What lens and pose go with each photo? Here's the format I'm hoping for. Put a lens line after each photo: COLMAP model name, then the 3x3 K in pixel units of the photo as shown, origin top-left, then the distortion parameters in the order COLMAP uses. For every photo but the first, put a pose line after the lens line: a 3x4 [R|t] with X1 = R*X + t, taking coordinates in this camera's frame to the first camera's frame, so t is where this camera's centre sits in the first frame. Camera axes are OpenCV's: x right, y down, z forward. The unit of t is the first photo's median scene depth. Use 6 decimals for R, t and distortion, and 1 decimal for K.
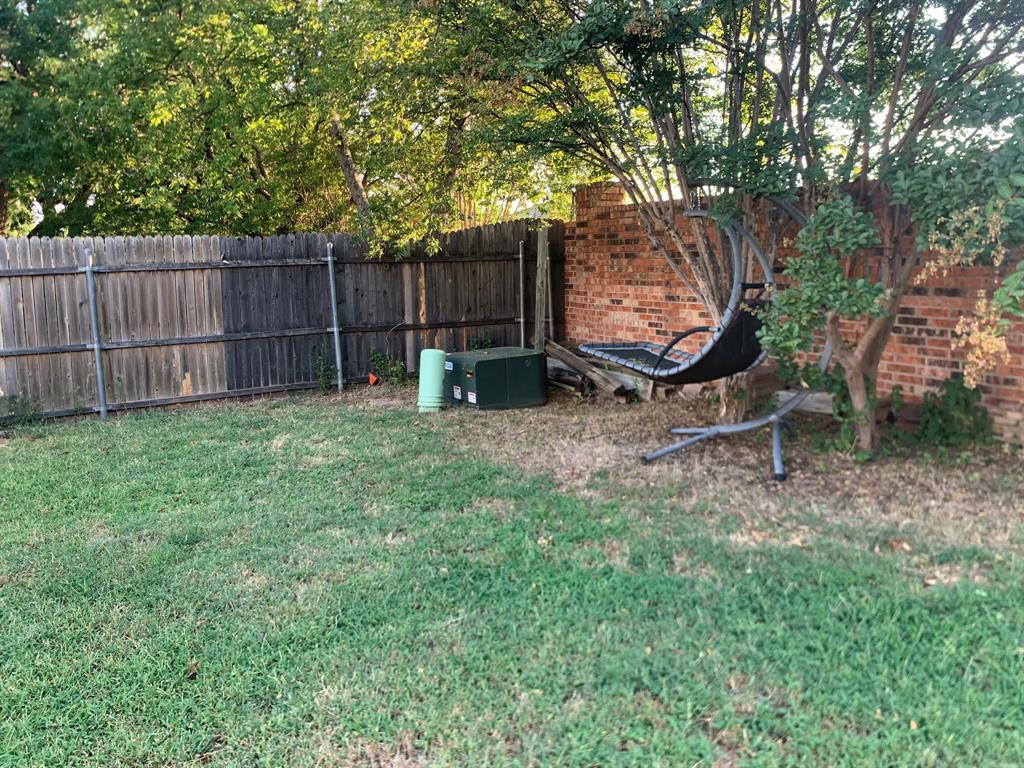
lens RADIAL K [[796.8, 0, 518.9], [0, 796.8, 384.2], [0, 0, 1]] dist [-0.000948, 0.006156]
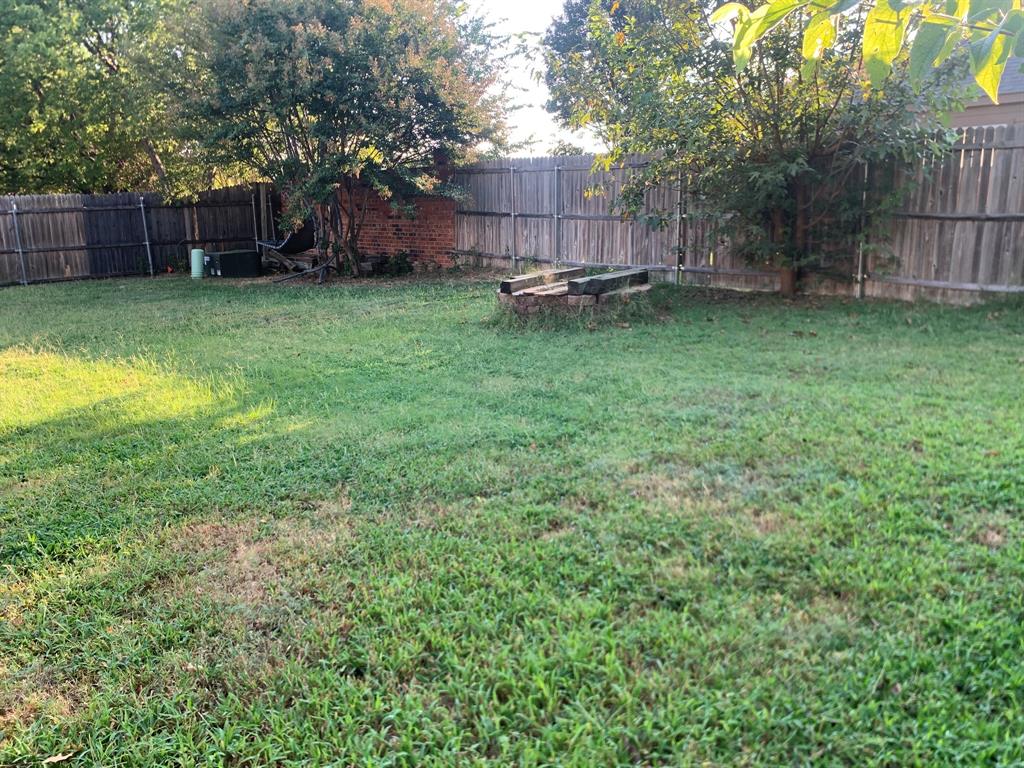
lens RADIAL K [[796.8, 0, 502.6], [0, 796.8, 383.4], [0, 0, 1]] dist [-0.000948, 0.006156]
pose [[0.985724, -0.047251, 0.161600, 0.304997], [0.036811, 0.997074, 0.067001, 0.182558], [-0.164293, -0.060096, 0.984579, -1.114428]]
